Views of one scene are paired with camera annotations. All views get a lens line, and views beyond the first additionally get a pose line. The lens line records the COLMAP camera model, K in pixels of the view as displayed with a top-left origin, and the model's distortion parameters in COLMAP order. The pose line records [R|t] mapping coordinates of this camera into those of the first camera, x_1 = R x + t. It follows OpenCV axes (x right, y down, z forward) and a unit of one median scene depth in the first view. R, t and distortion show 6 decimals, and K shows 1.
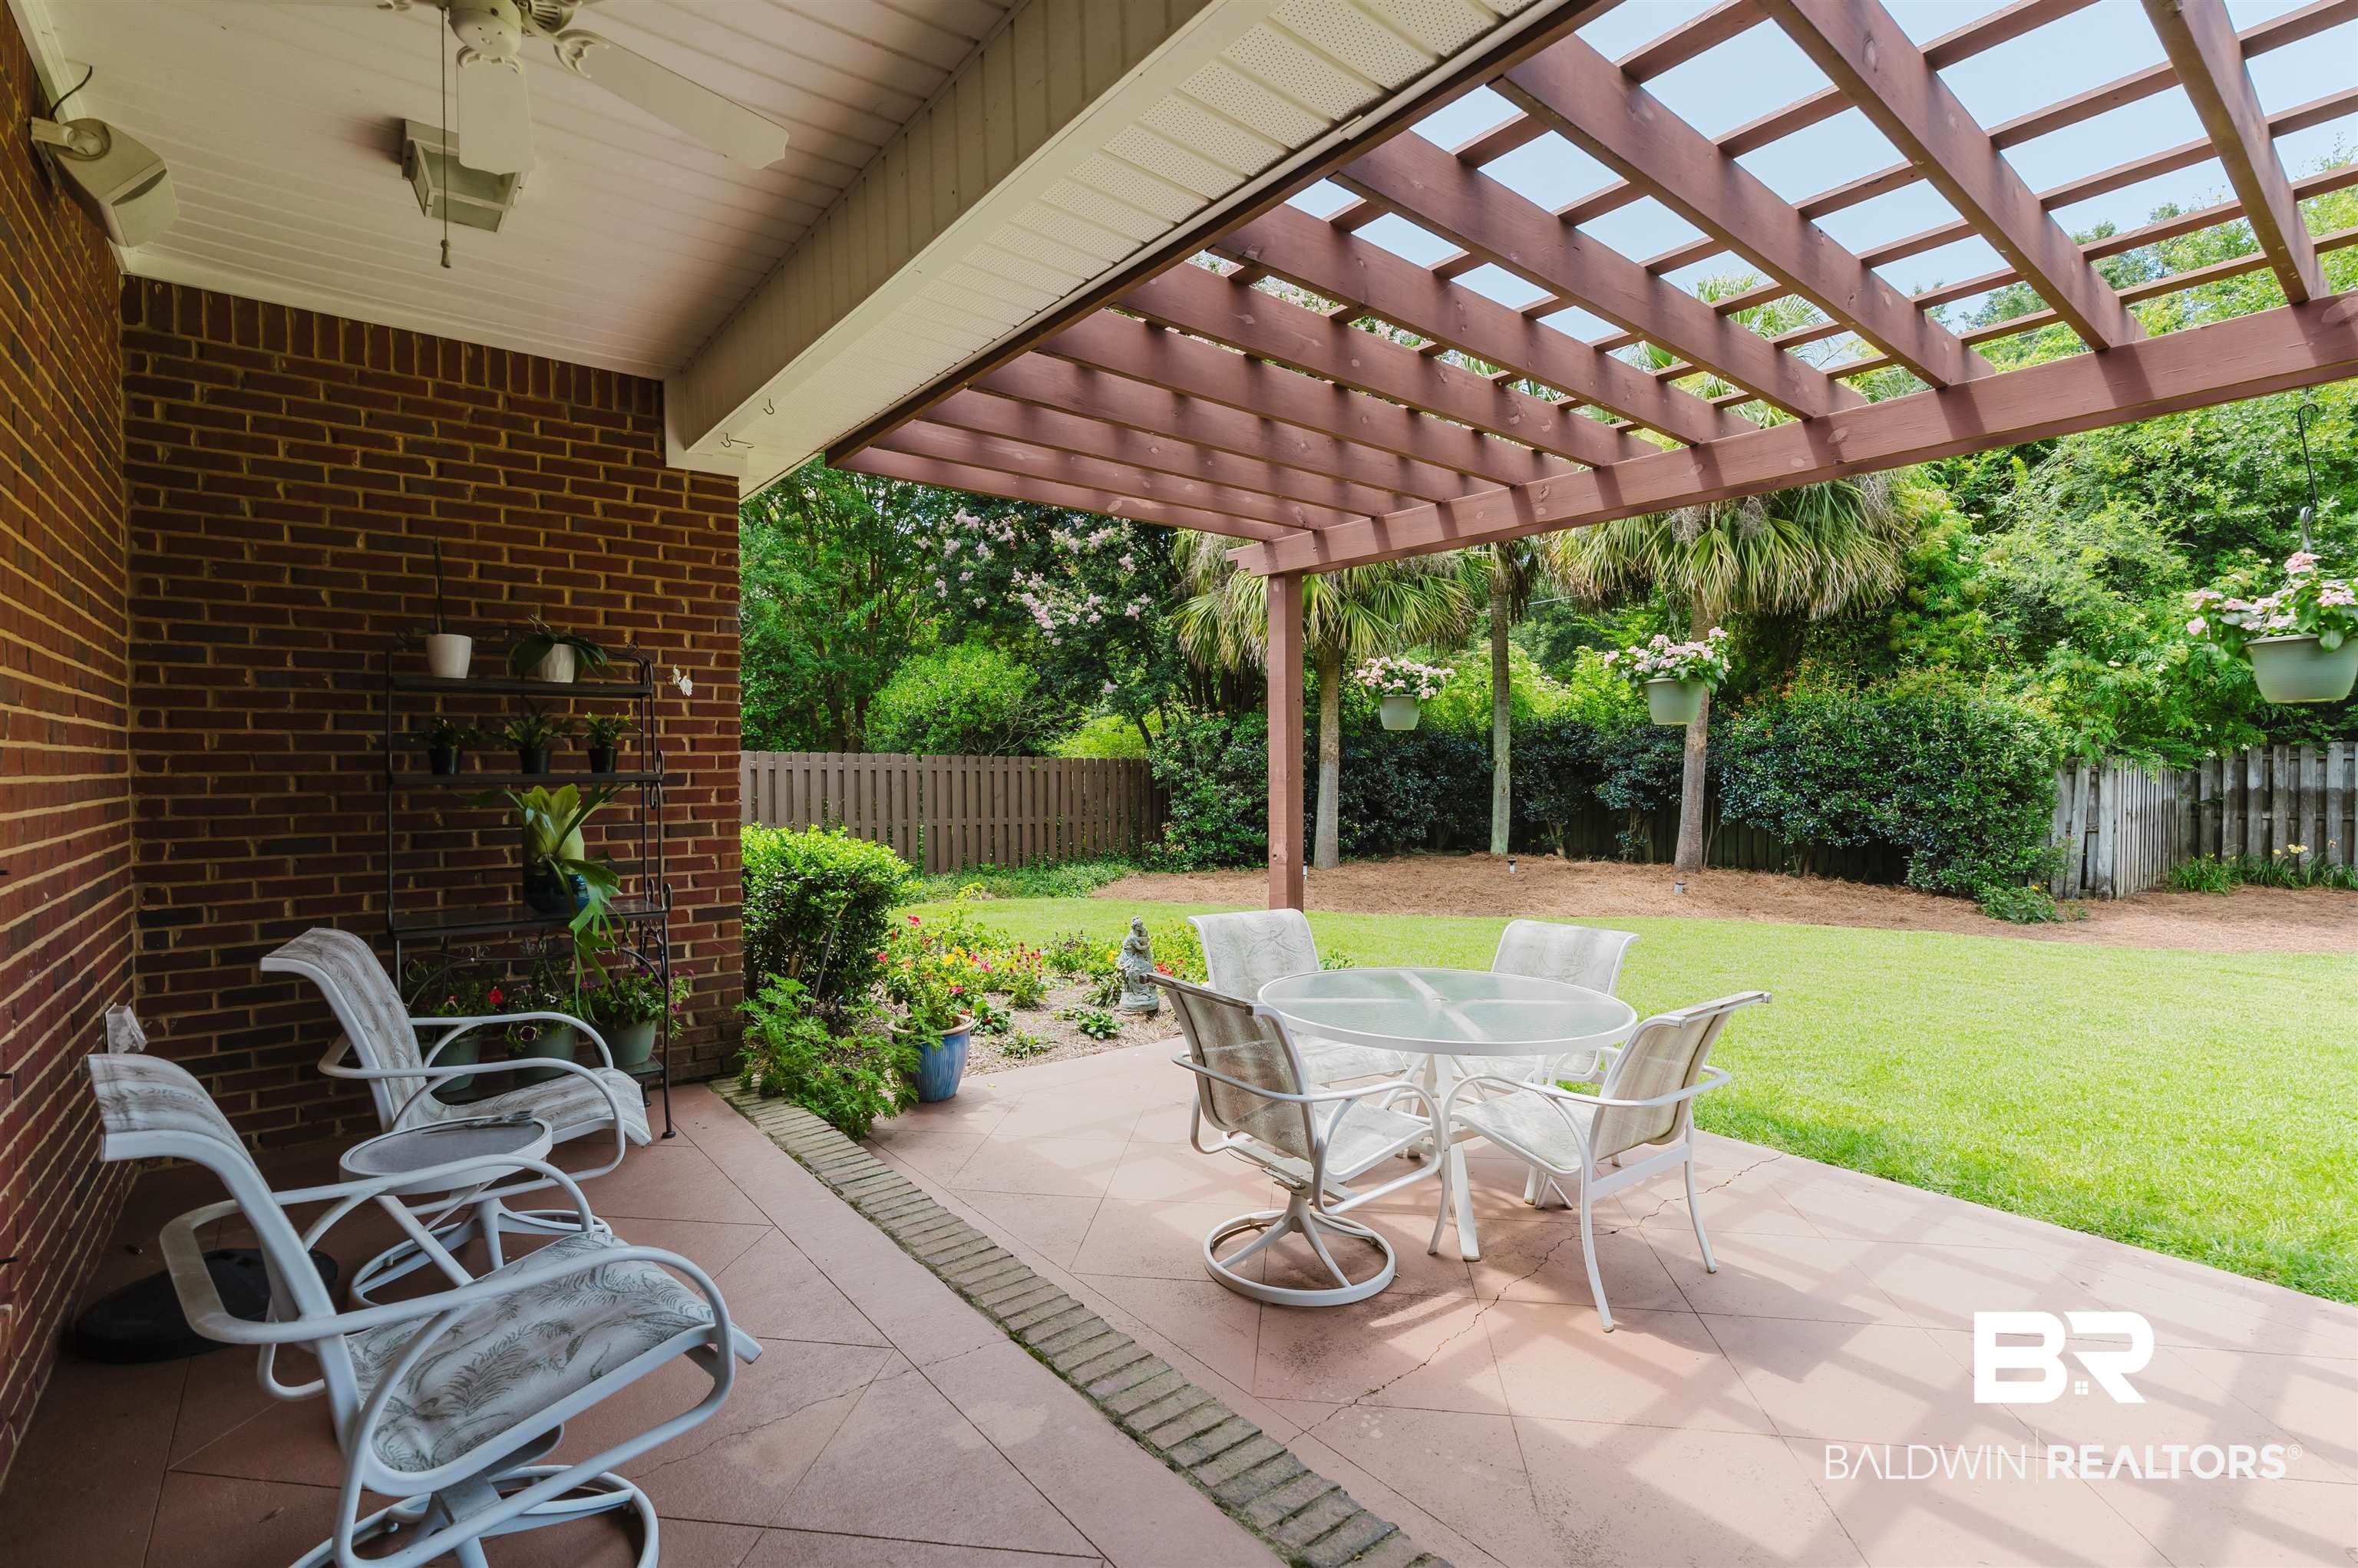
lens RADIAL K [[1075.0, 0, 1165.5], [0, 1075.0, 793.5], [0, 0, 1]] dist [-0.009936, 0.002311]
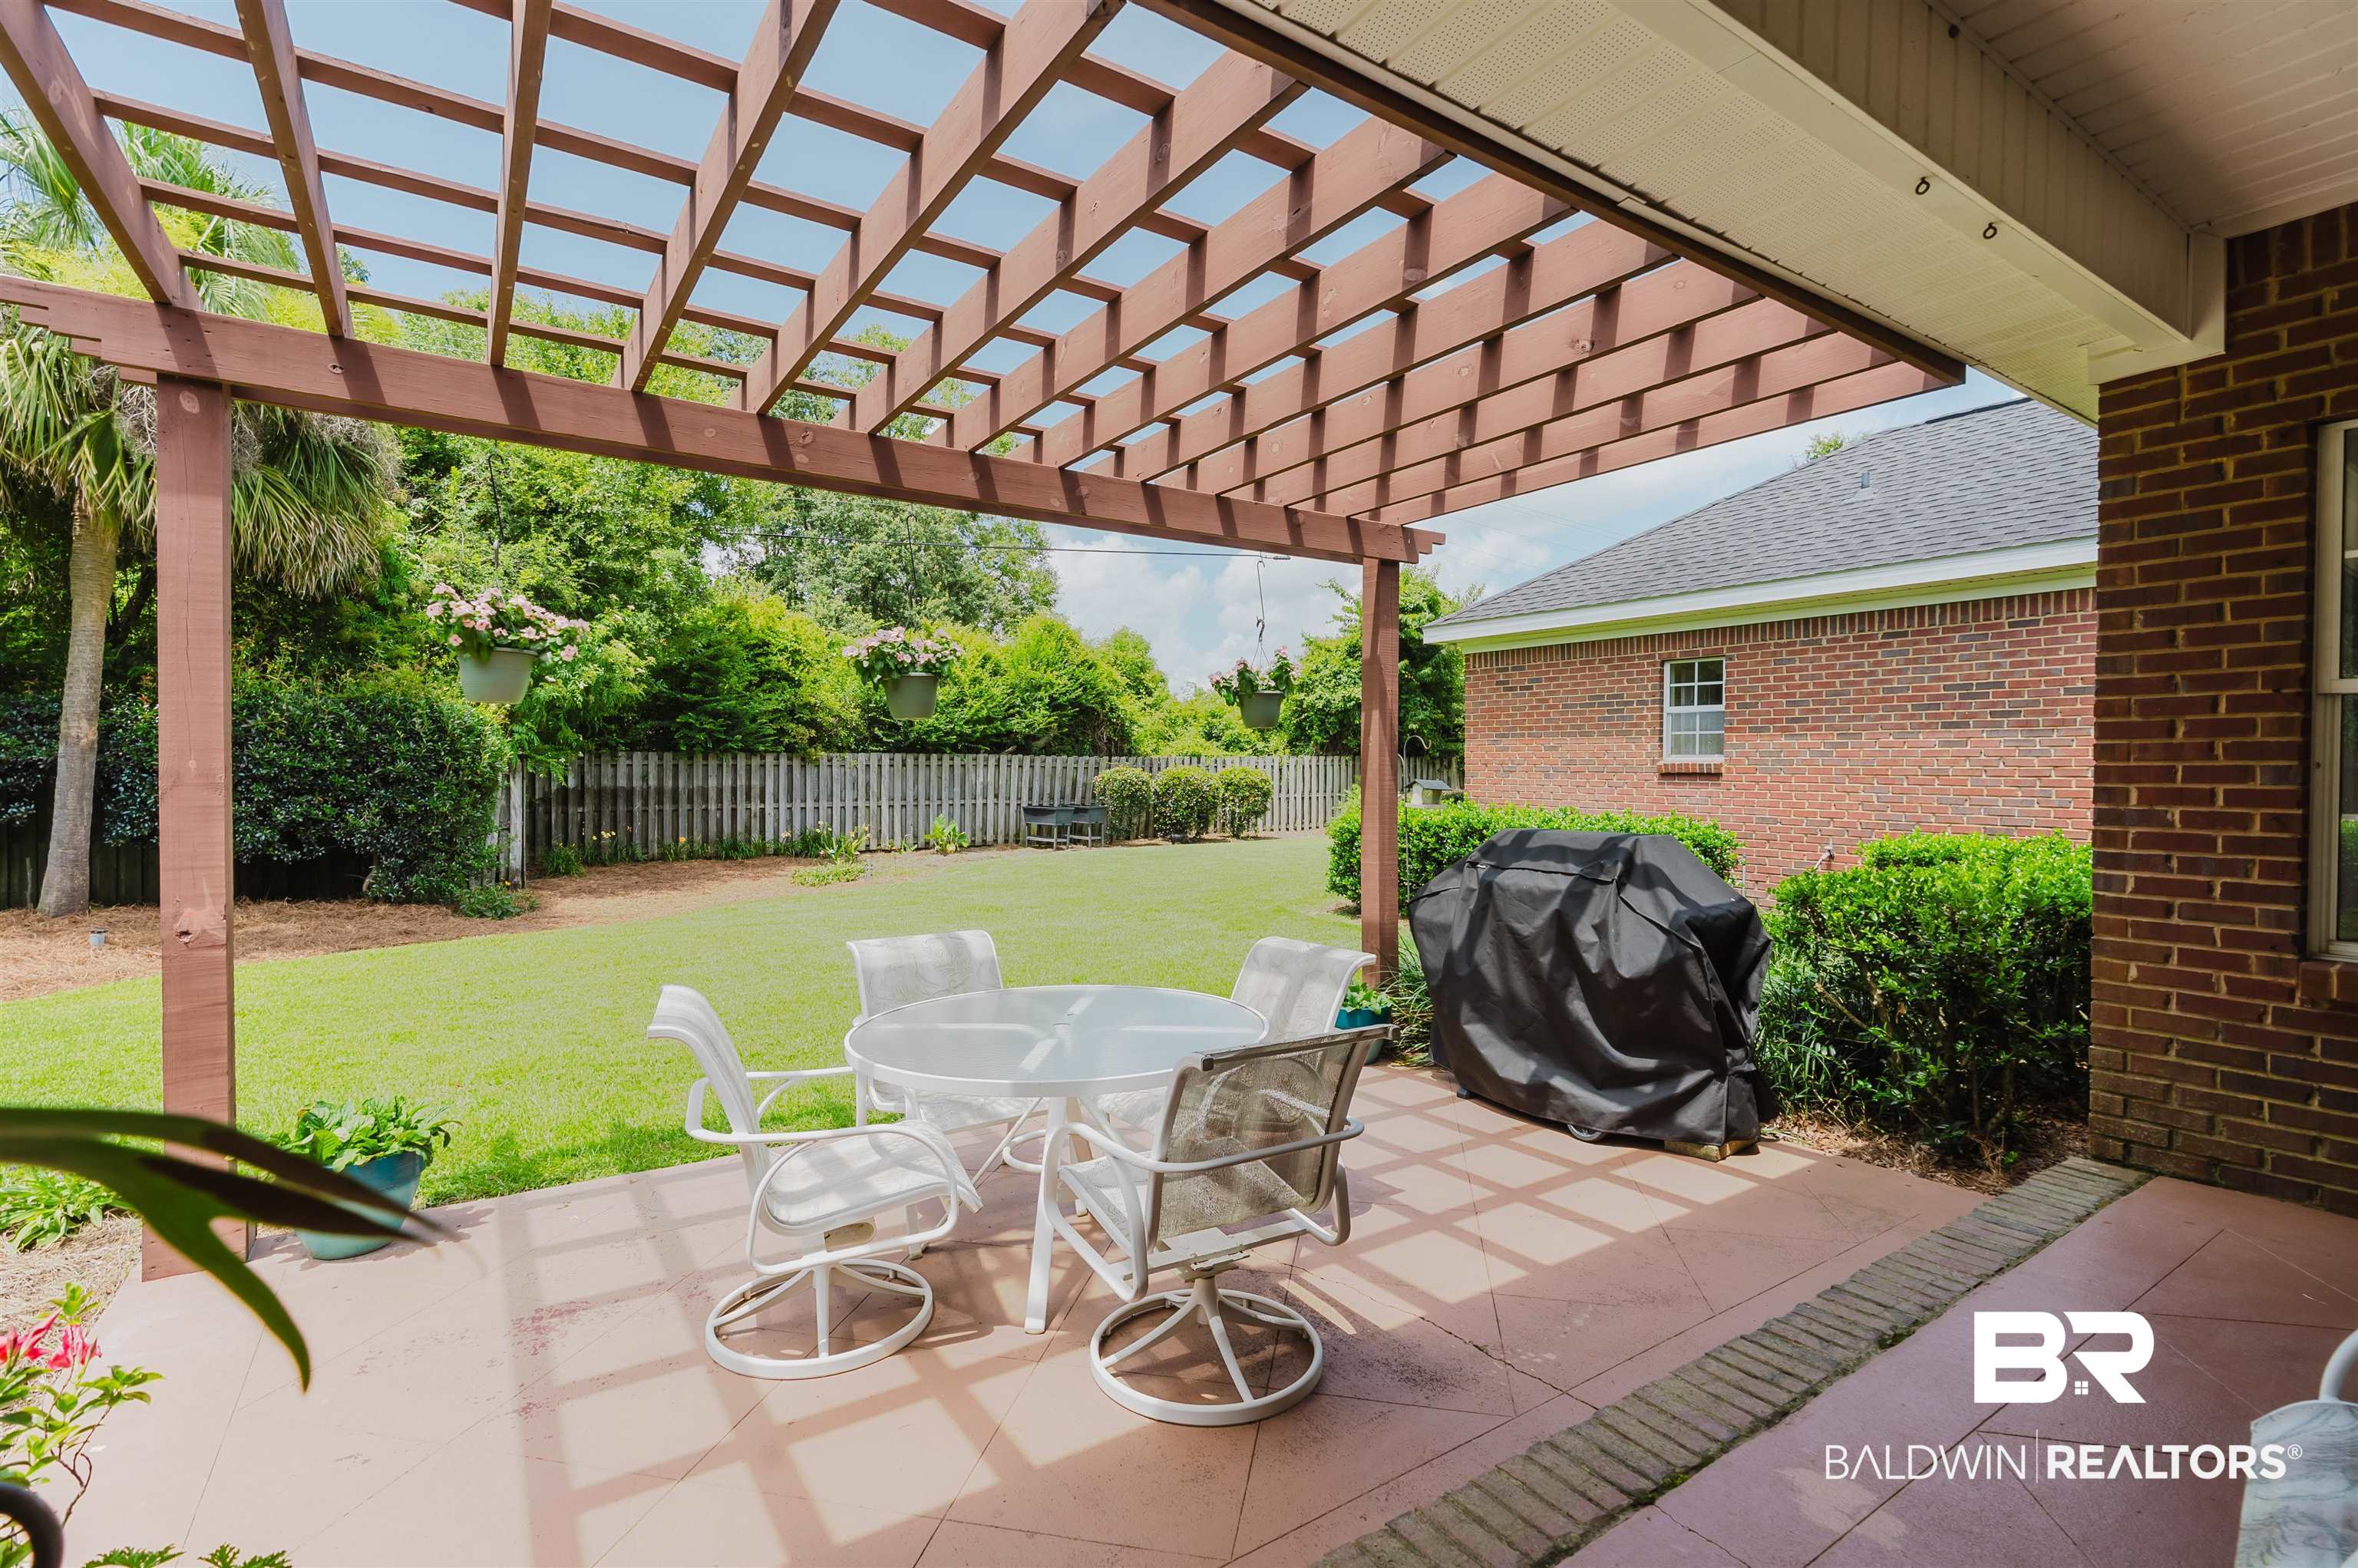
lens RADIAL K [[1075.0, 0, 1170.7], [0, 1075.0, 774.7], [0, 0, 1]] dist [-0.009936, 0.002311]
pose [[0.083260, -0.000507, 0.996528, -0.178749], [0.023446, 0.999724, -0.001451, -0.002242], [-0.996252, 0.023486, 0.083249, 0.244566]]
